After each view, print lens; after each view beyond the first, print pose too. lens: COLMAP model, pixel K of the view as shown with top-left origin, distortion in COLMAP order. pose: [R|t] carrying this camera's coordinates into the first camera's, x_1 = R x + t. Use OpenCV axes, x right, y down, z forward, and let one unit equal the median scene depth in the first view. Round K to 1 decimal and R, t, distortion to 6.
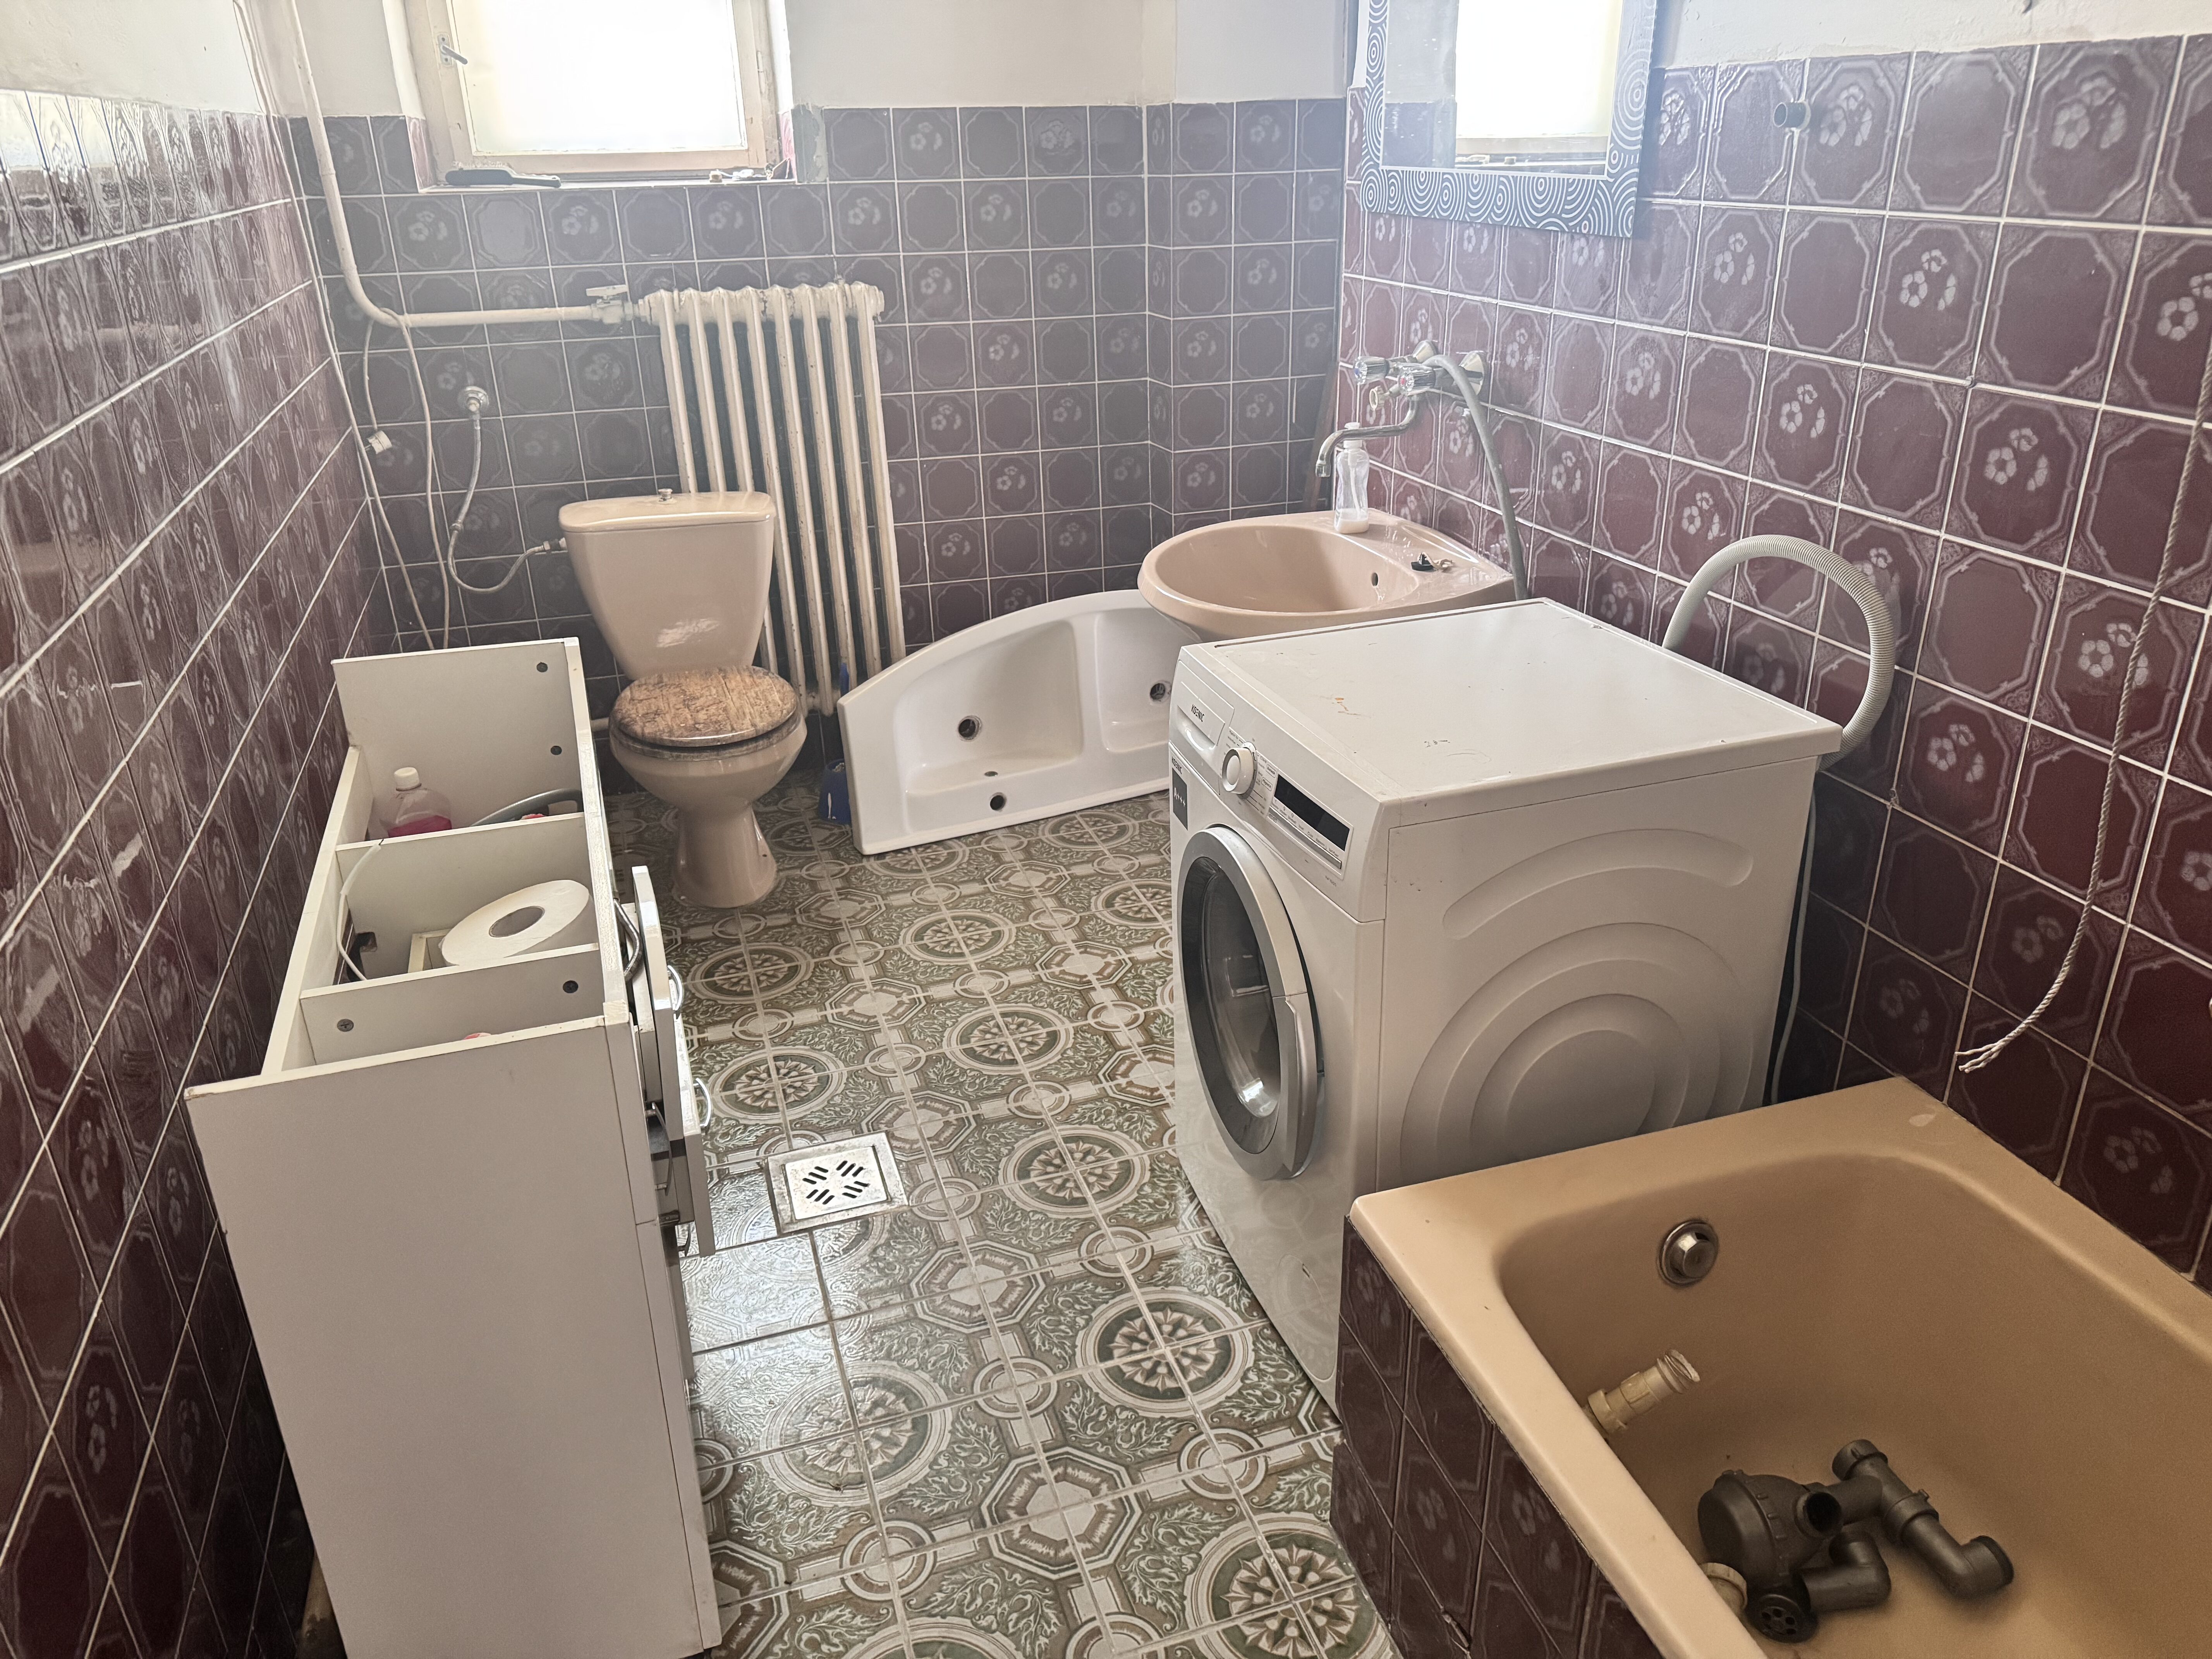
lens RADIAL K [[1535.7, 0, 1106.0], [0, 1535.7, 829.5], [0, 0, 1]] dist [0.150738, -0.205454]
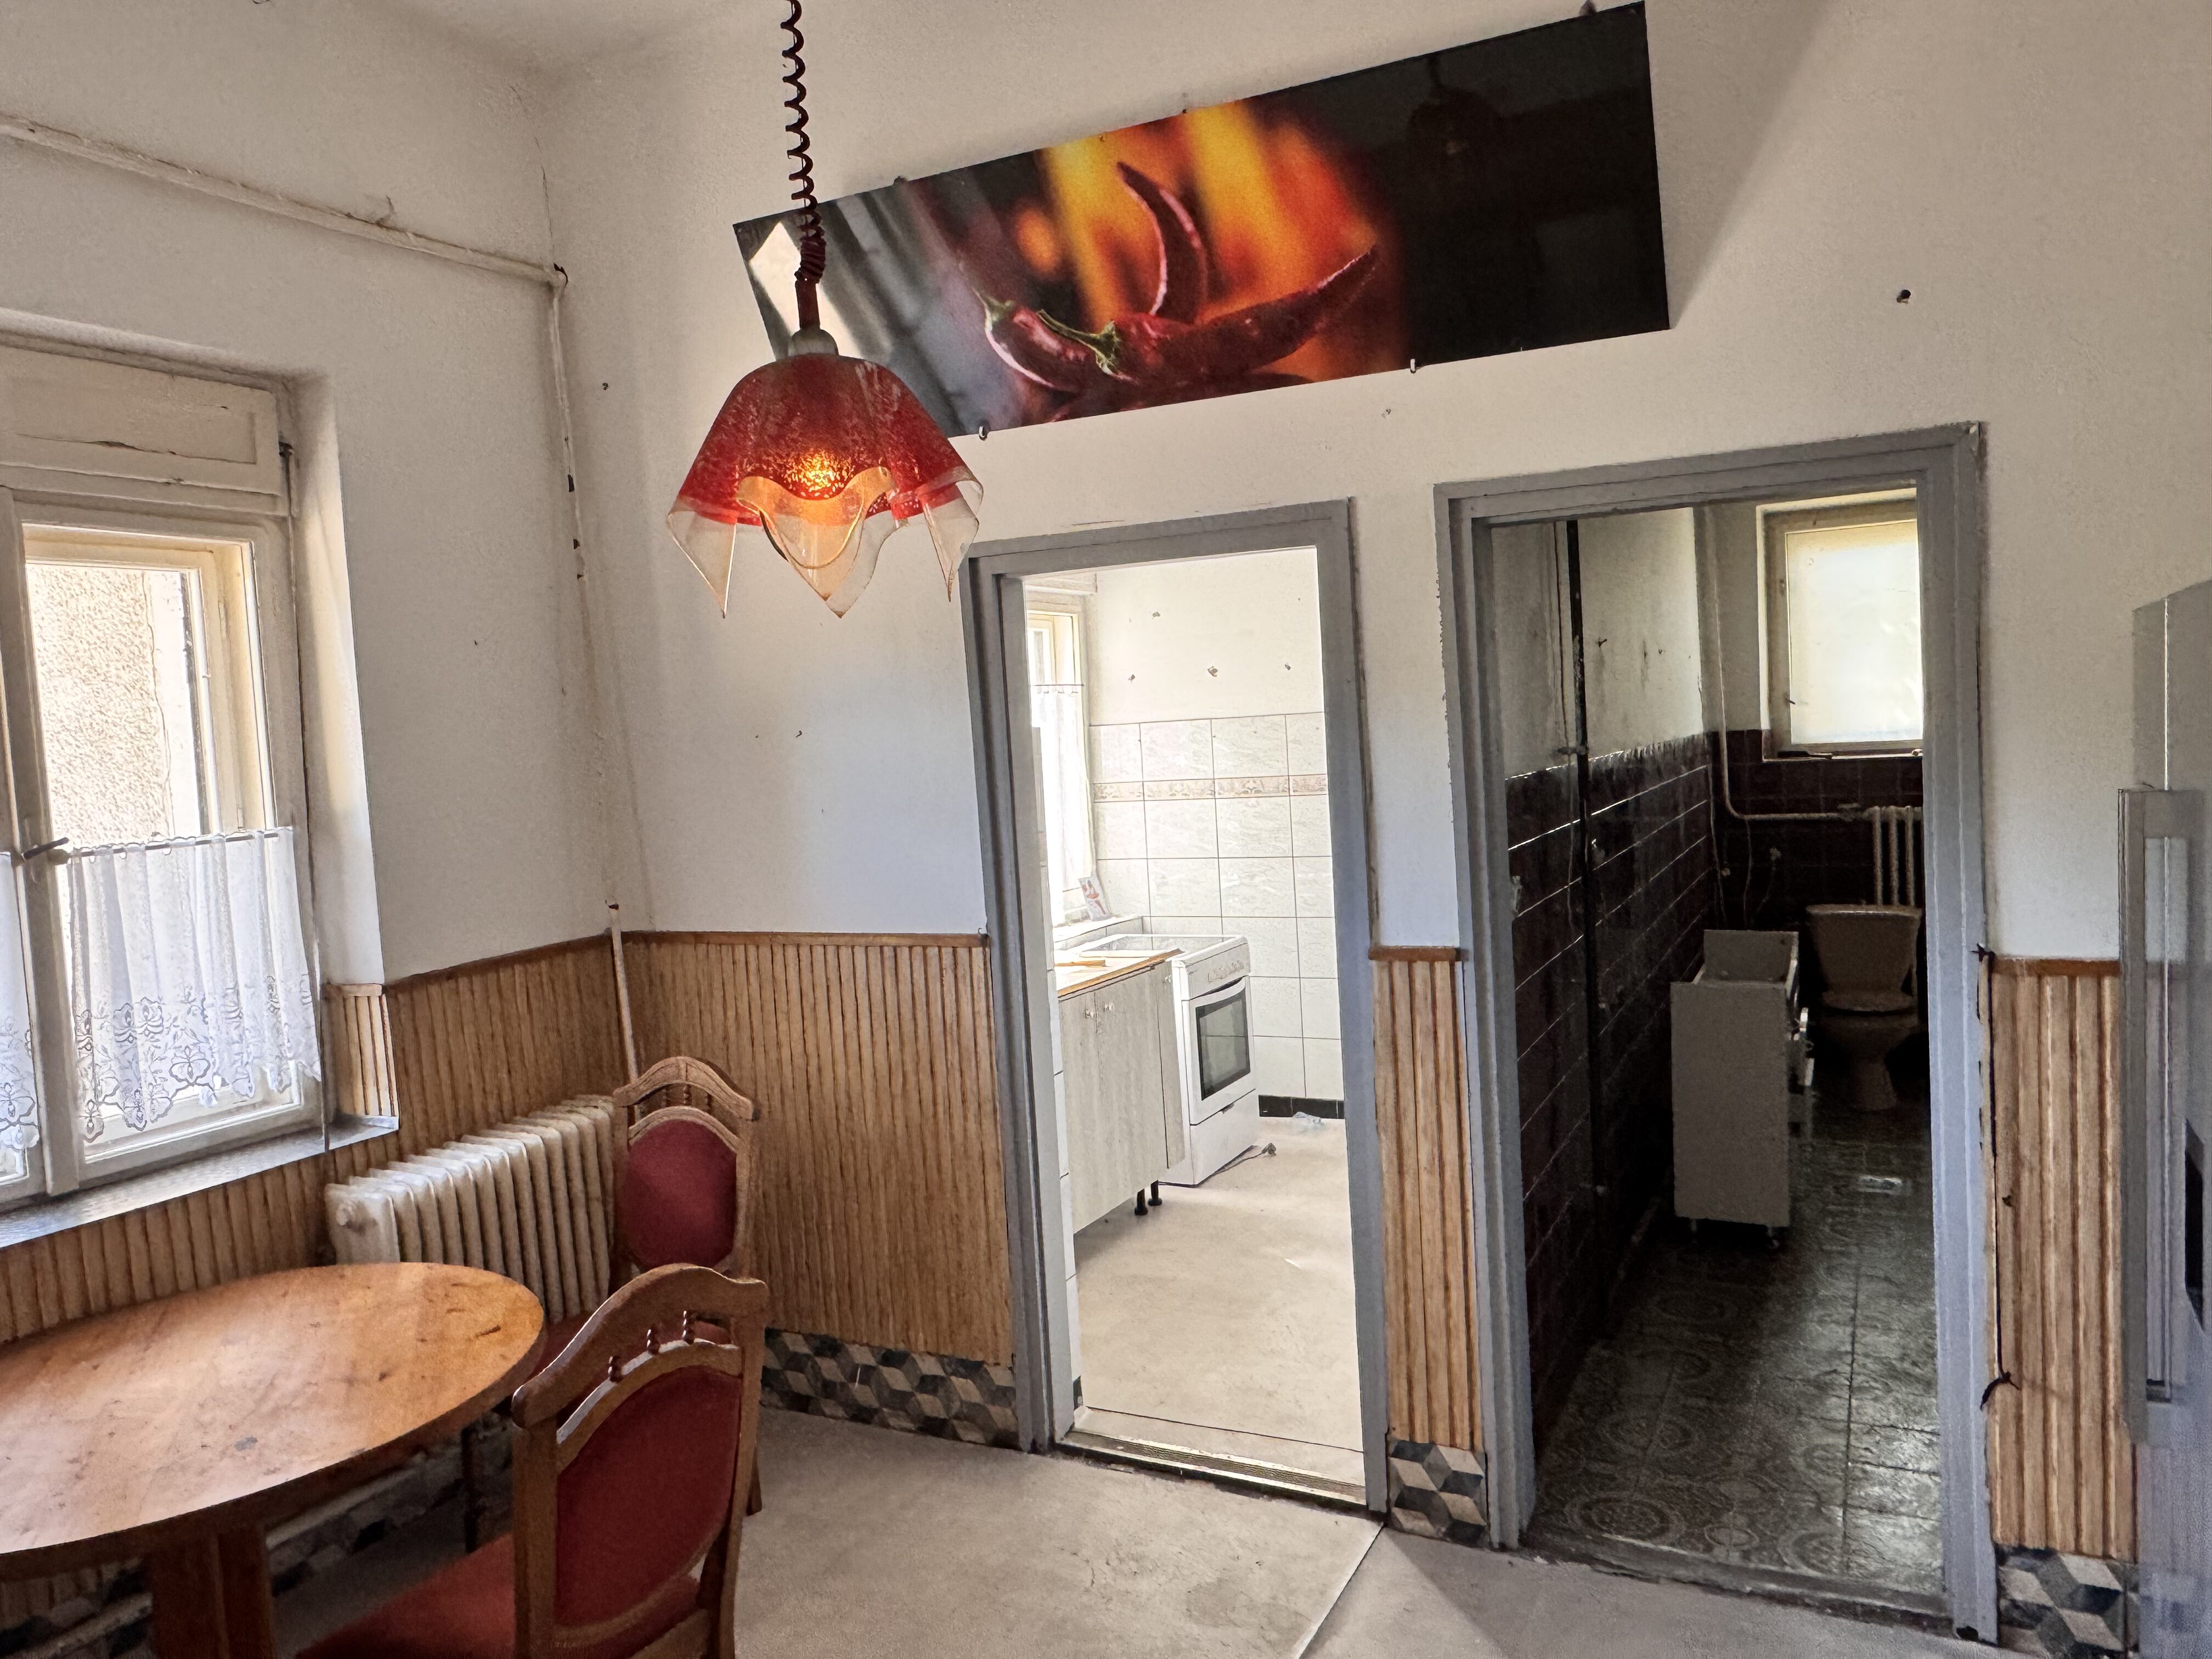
lens RADIAL K [[1560.1, 0, 1096.3], [0, 1560.1, 809.0], [0, 0, 1]] dist [0.003438, -0.002193]
pose [[0.710060, 0.021278, -0.703820, 0.410378], [-0.244583, 0.944761, -0.218189, 0.337087], [0.660298, 0.327070, 0.676041, -0.998570]]
